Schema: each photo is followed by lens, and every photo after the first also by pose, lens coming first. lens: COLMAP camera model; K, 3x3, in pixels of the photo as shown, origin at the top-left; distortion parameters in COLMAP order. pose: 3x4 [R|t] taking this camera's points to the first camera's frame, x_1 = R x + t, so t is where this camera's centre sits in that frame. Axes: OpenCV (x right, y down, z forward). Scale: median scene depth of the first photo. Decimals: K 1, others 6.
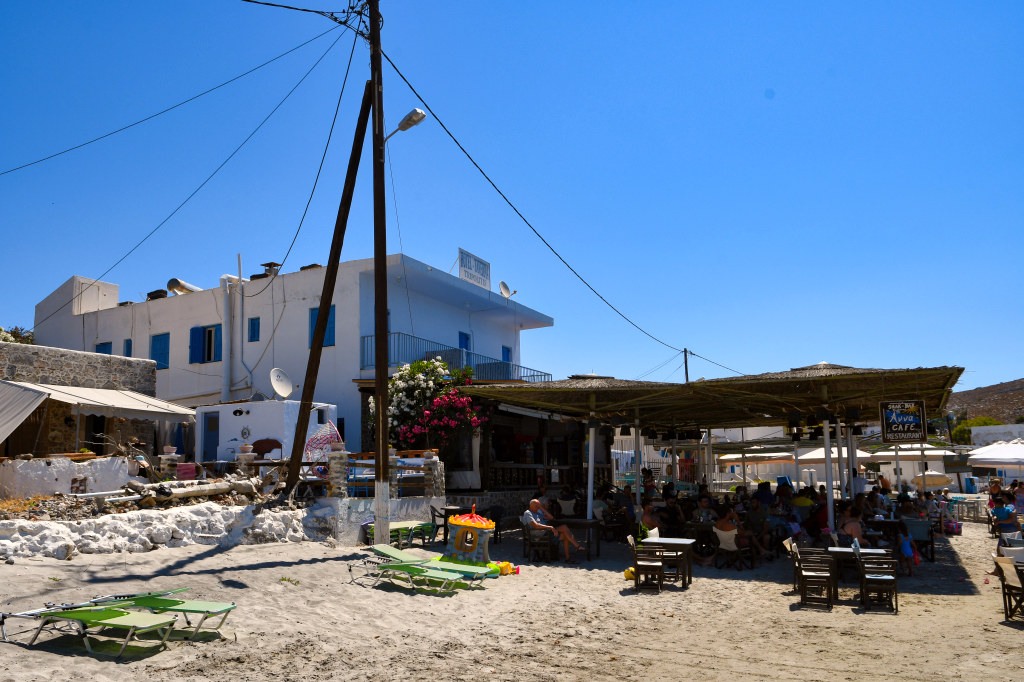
lens RADIAL K [[926.1, 0, 512.0], [0, 926.1, 341.0], [0, 0, 1]] dist [-0.057549, -0.000582]
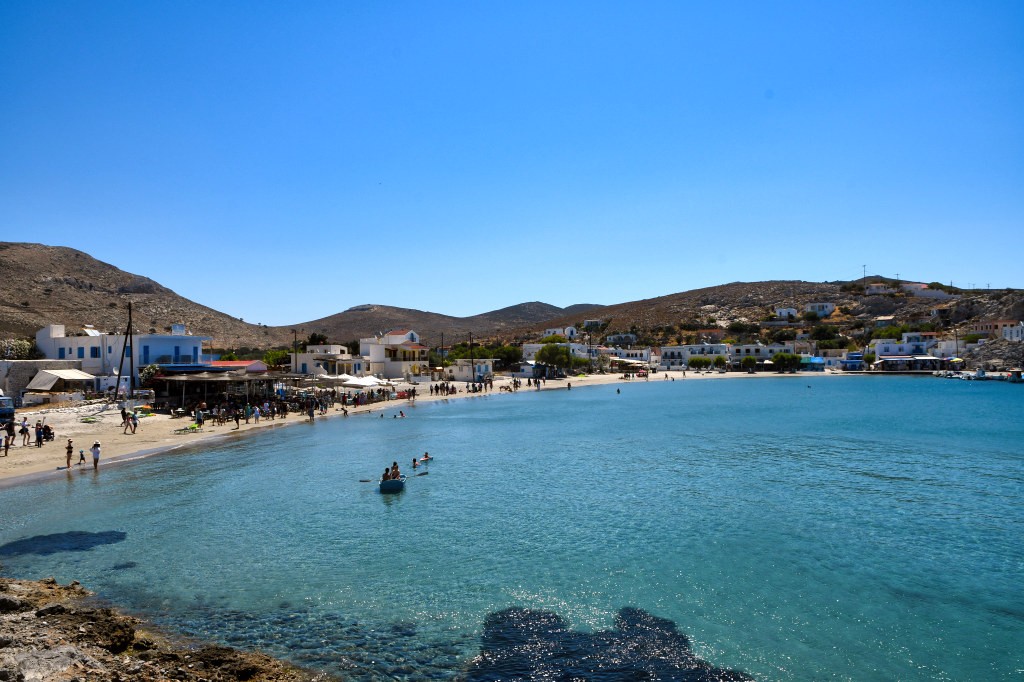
lens RADIAL K [[749.8, 0, 512.0], [0, 749.8, 341.0], [0, 0, 1]] dist [-0.159956, 0.129981]
pose [[0.977349, 0.016789, 0.210966, 0.875105], [-0.045529, 0.990187, 0.132125, -0.653717], [-0.206678, -0.138737, 0.968523, -2.717584]]
